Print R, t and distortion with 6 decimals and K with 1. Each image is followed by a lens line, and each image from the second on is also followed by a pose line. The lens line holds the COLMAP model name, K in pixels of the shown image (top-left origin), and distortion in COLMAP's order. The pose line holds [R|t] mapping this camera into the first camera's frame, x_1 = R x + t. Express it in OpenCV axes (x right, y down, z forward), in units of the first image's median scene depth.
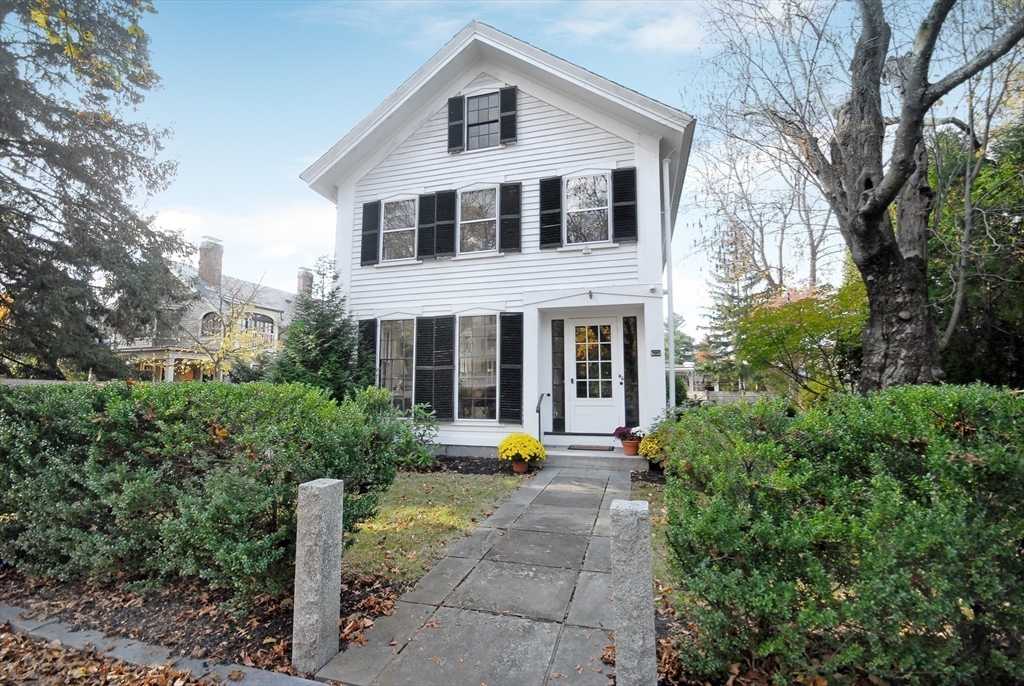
lens RADIAL K [[462.8, 0, 511.8], [0, 462.8, 344.5], [0, 0, 1]] dist [-0.009237, -0.001212]
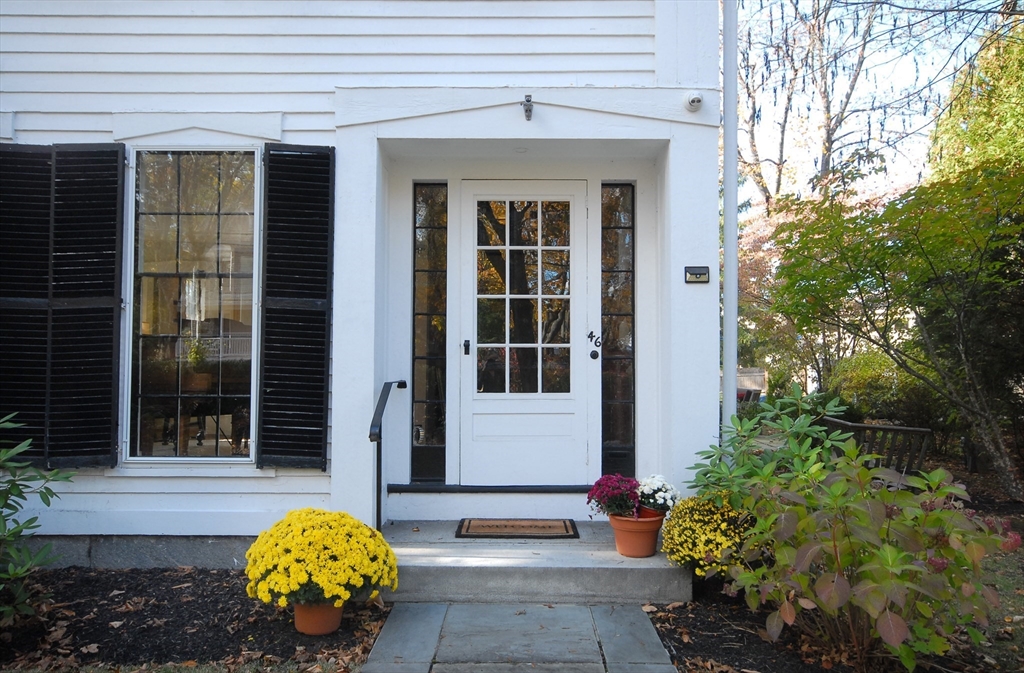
lens RADIAL K [[780.5, 0, 510.2], [0, 780.5, 340.7], [0, 0, 1]] dist [-0.003496, 0.000715]
pose [[0.969223, 0.011950, 0.245896, 0.010447], [-0.028710, 0.997492, 0.064688, 0.032377], [-0.244506, -0.069756, 0.967135, 0.392925]]
